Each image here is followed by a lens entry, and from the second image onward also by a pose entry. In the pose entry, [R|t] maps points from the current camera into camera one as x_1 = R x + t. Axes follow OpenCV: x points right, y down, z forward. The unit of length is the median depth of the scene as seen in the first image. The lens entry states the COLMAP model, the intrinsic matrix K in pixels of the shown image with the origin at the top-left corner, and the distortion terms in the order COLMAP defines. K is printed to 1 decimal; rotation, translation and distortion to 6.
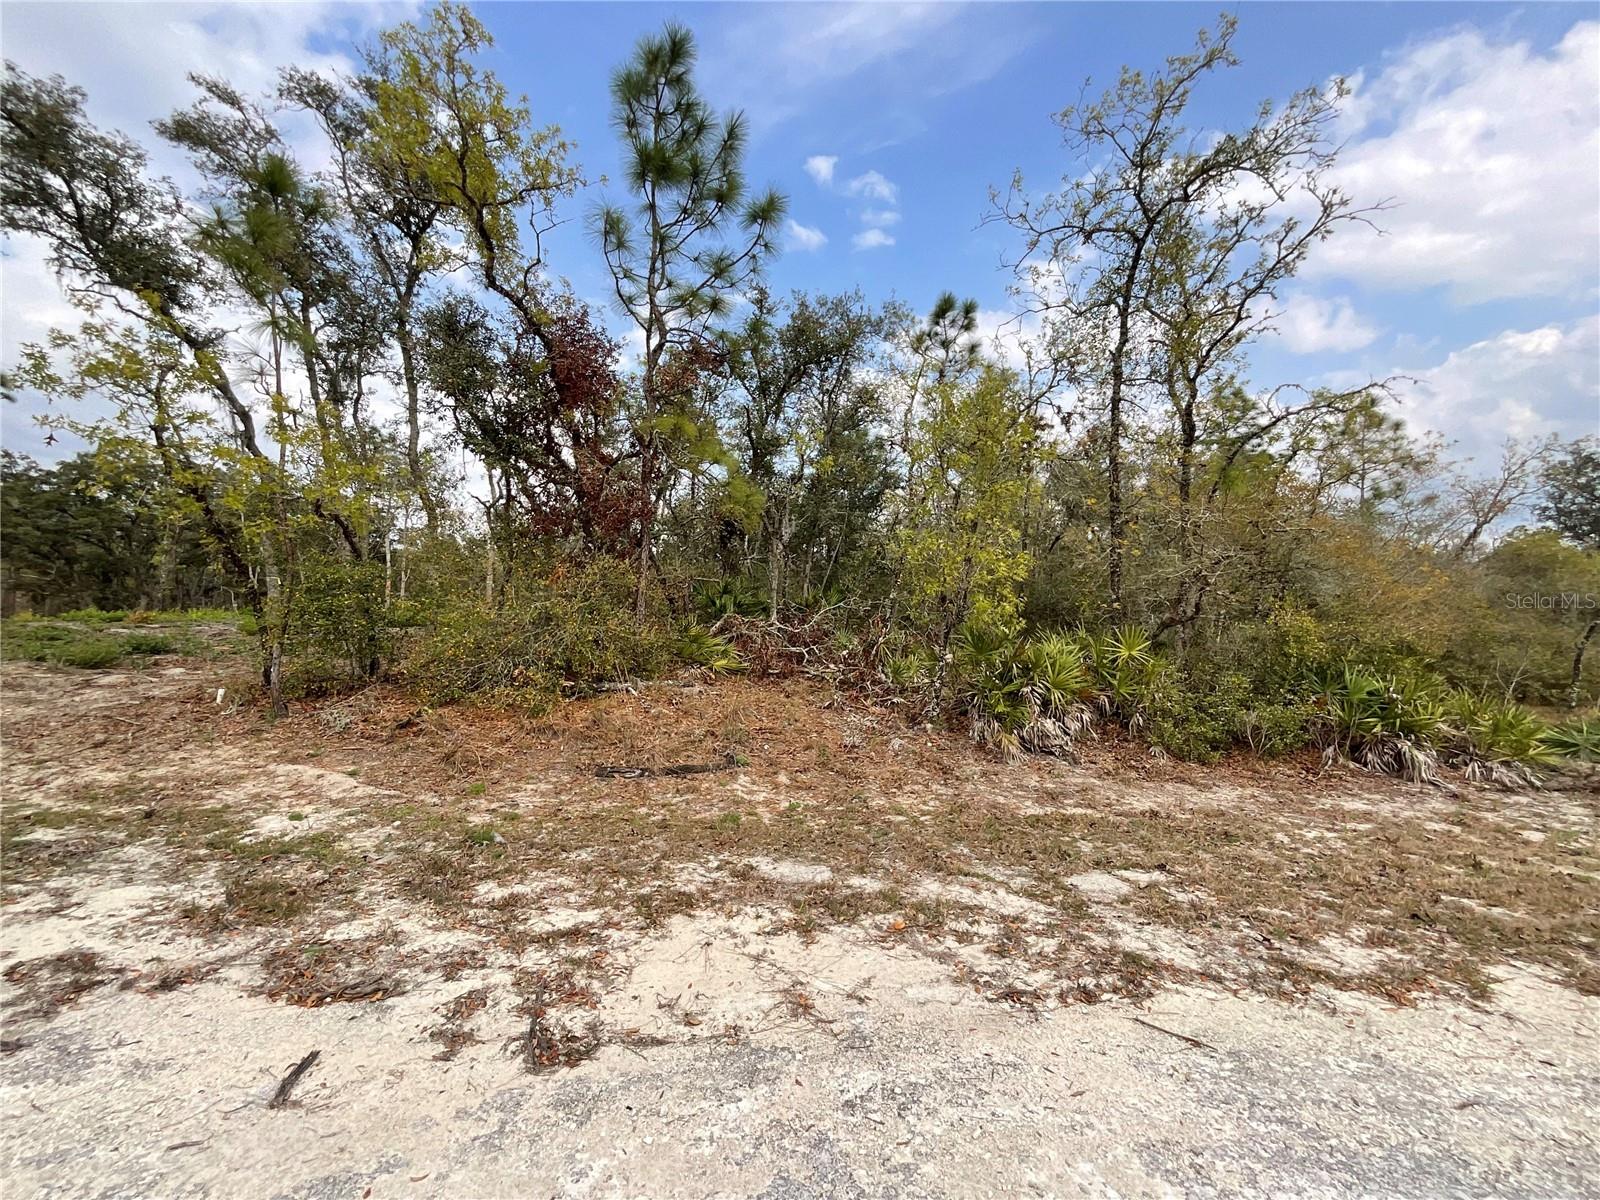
lens RADIAL K [[649.2, 0, 798.9], [0, 649.2, 599.5], [0, 0, 1]] dist [0.000238, 0.000184]
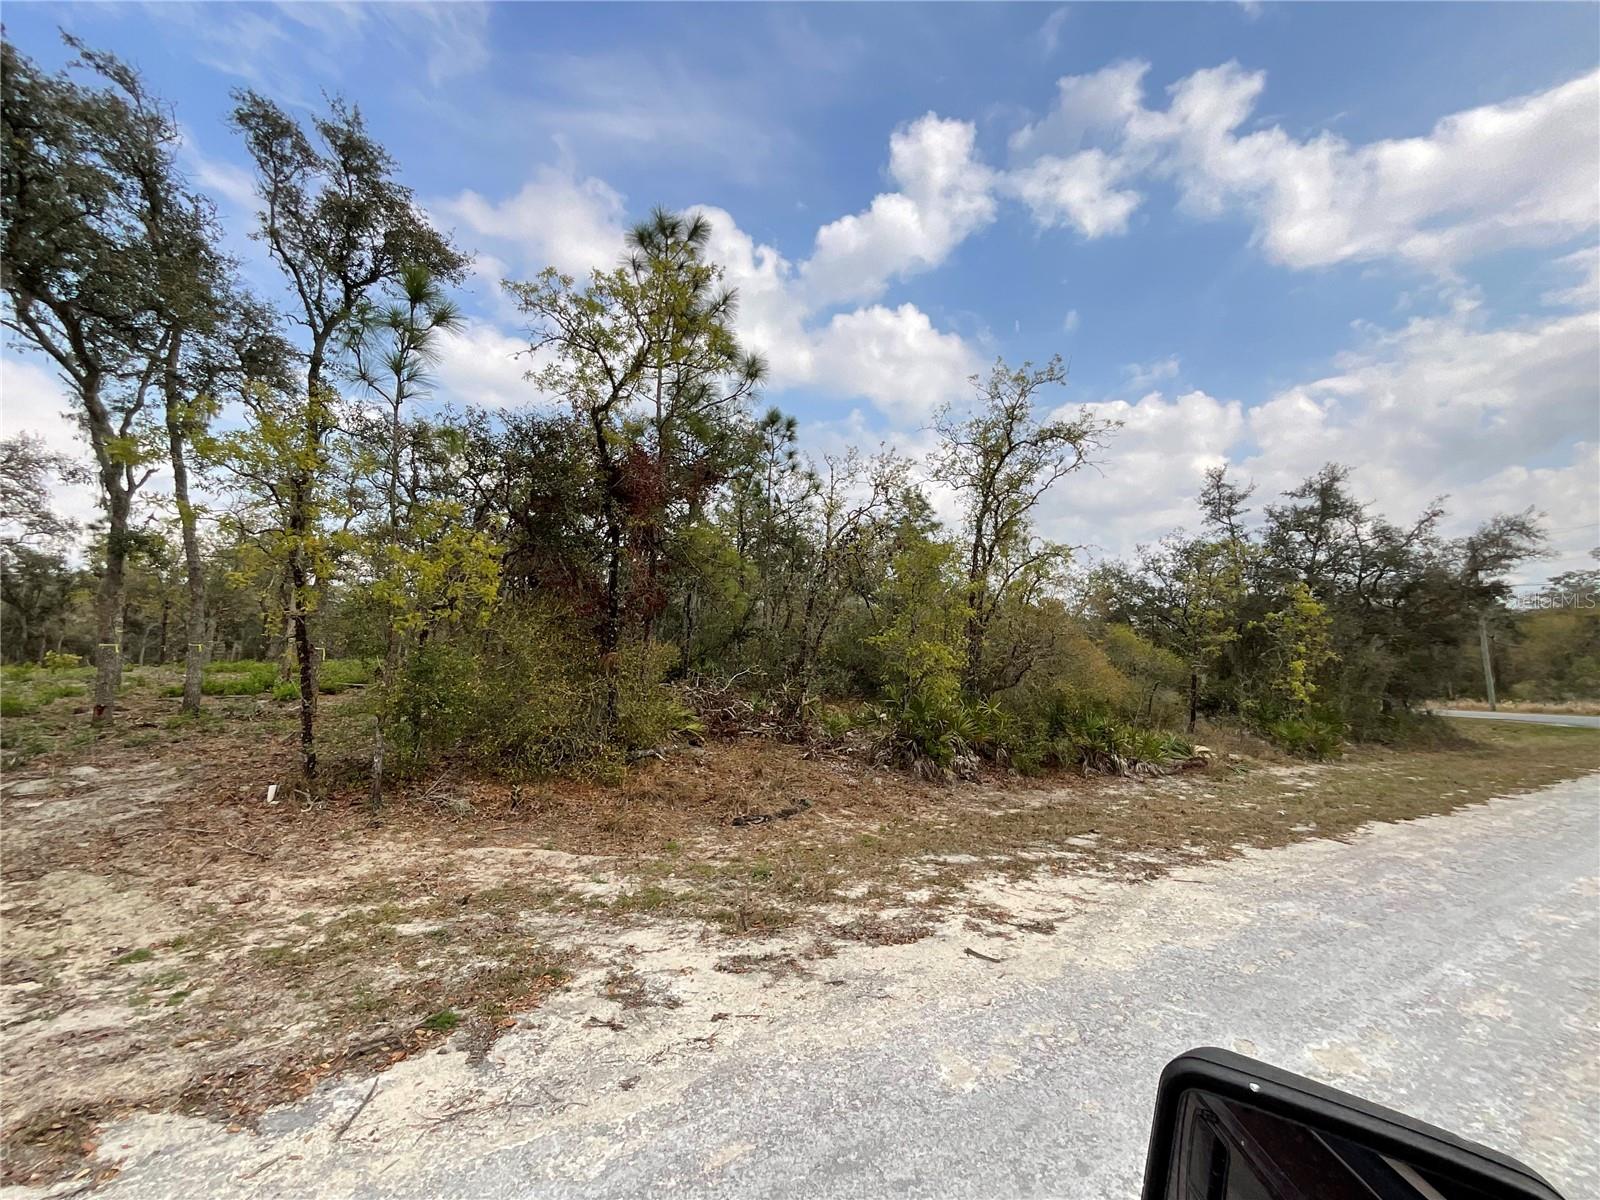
lens RADIAL K [[643.4, 0, 800.3], [0, 643.4, 597.0], [0, 0, 1]] dist [0.032951, -0.014682]
pose [[0.878778, 0.045594, 0.475048, -0.659916], [-0.016000, 0.997681, -0.066158, -0.077619], [-0.476962, 0.050537, 0.877470, -0.178077]]
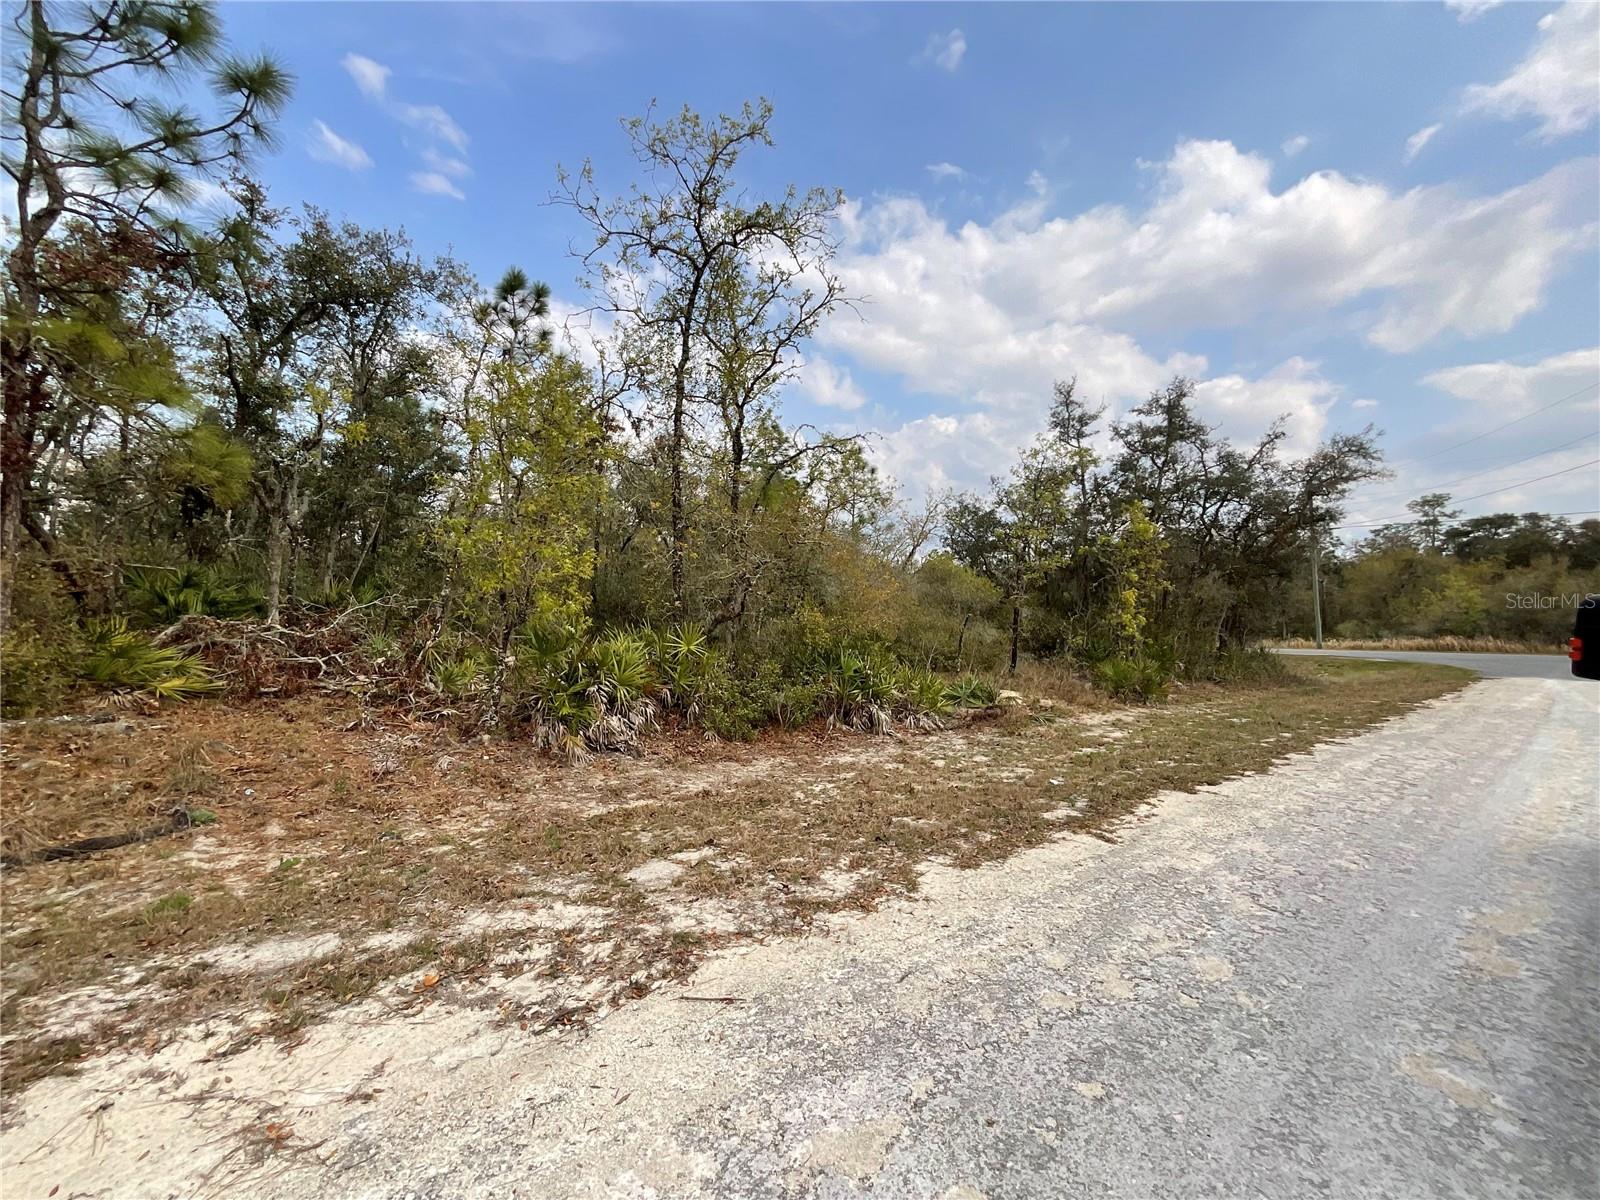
lens RADIAL K [[649.2, 0, 798.9], [0, 649.2, 599.5], [0, 0, 1]] dist [0.000238, 0.000184]
pose [[0.806940, 0.004396, 0.590617, 0.016761], [-0.005911, 0.999982, 0.000633, 0.000207], [-0.590603, -0.004002, 0.806952, 0.014652]]
